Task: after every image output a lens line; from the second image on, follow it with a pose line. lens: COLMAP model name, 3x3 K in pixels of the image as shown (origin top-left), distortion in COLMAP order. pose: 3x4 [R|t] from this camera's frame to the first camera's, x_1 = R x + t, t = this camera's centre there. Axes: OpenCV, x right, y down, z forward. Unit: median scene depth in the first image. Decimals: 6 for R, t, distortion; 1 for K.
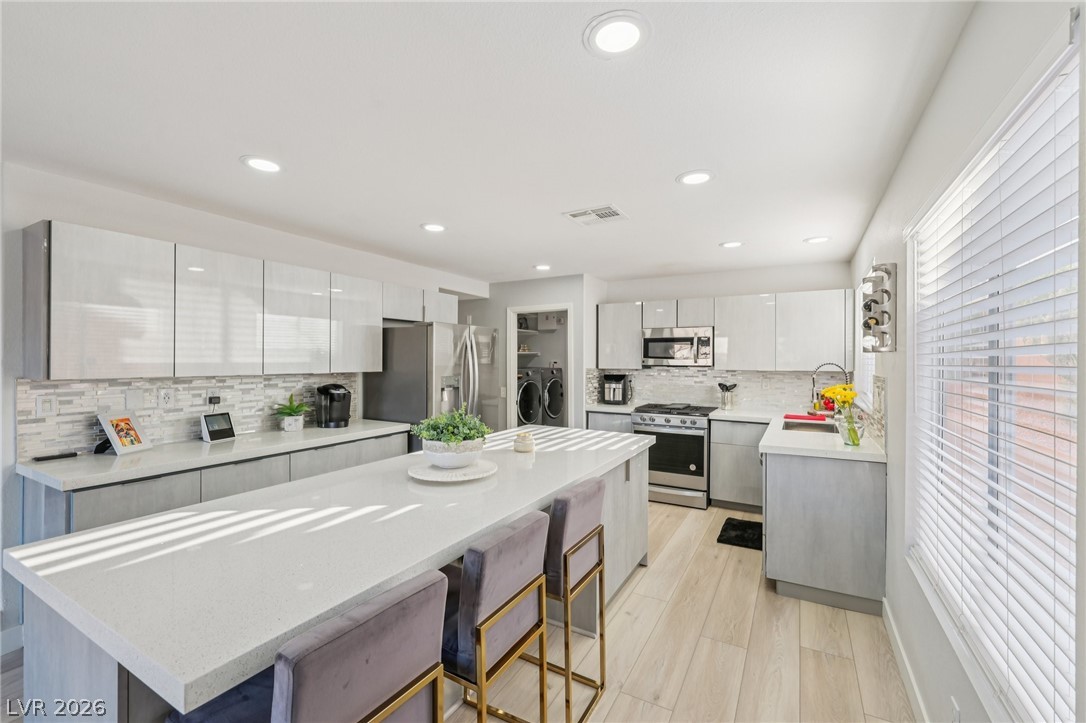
lens RADIAL K [[453.8, 0, 541.7], [0, 453.8, 360.1], [0, 0, 1]] dist [-0.001196, 0.000090]
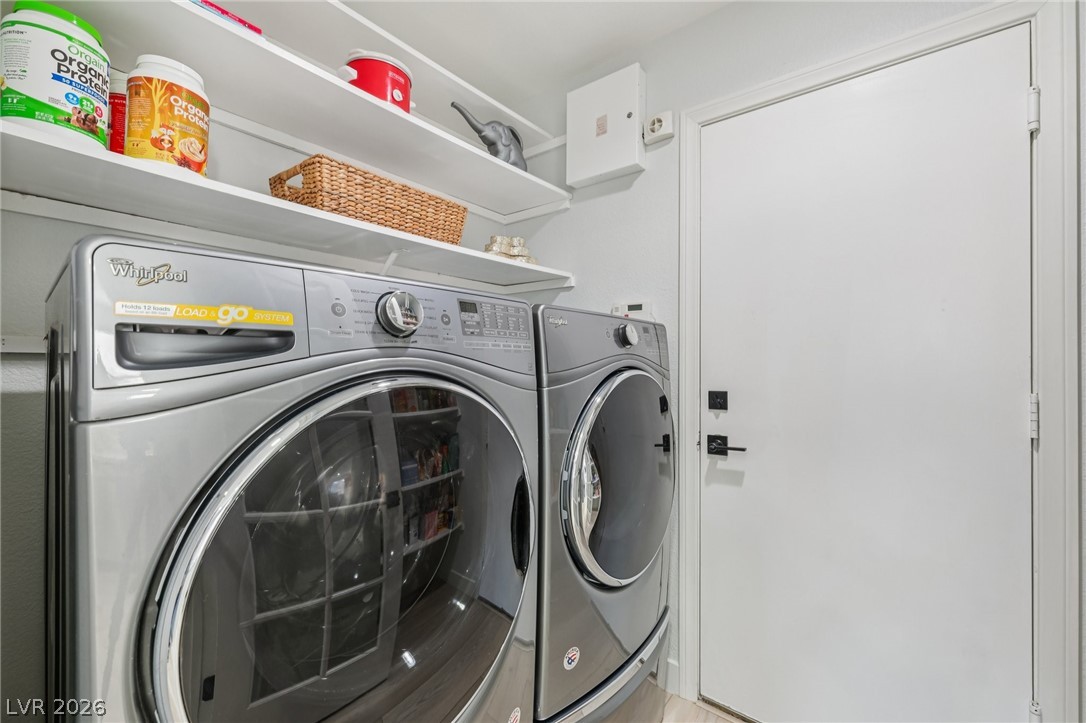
lens RADIAL K [[453.8, 0, 543.9], [0, 453.8, 363.2], [0, 0, 1]] dist [-0.001196, 0.000090]
pose [[0.986885, 0.005002, -0.161350, 0.029992], [-0.004832, 0.999987, 0.001446, 0.052627], [0.161356, -0.000648, 0.986896, 1.098359]]
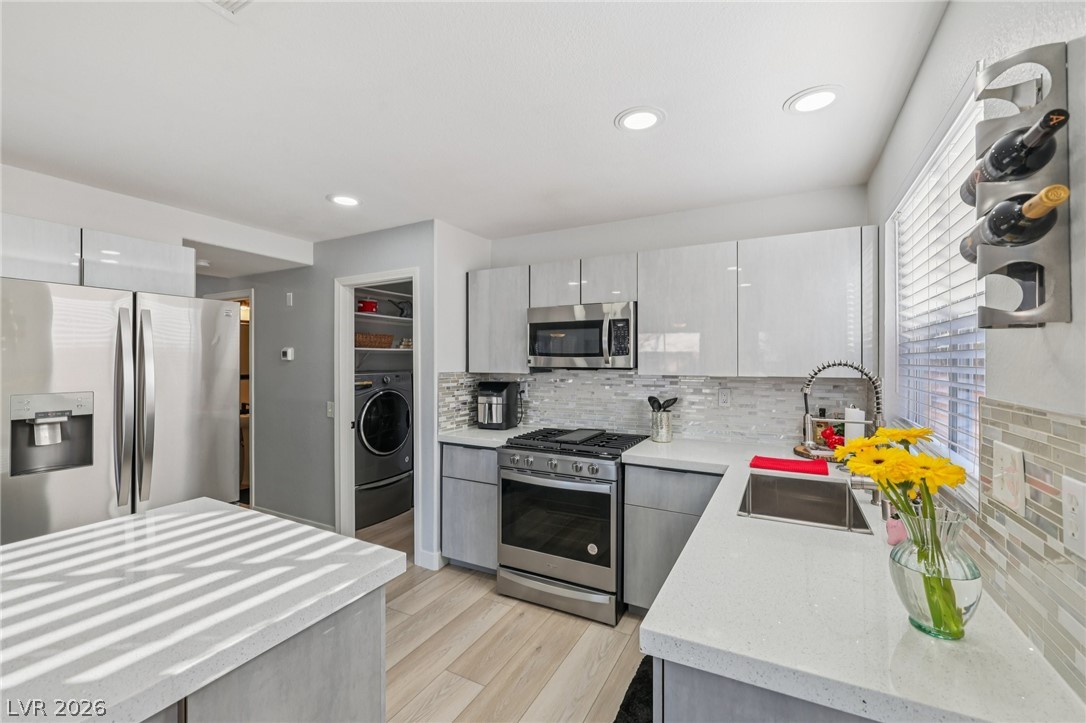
lens RADIAL K [[453.8, 0, 540.0], [0, 453.8, 358.6], [0, 0, 1]] dist [-0.001196, 0.000090]
pose [[0.999832, -0.002644, 0.018132, 0.230672], [0.002727, 0.999986, -0.004533, 0.002526], [-0.018120, 0.004582, 0.999825, 0.391875]]
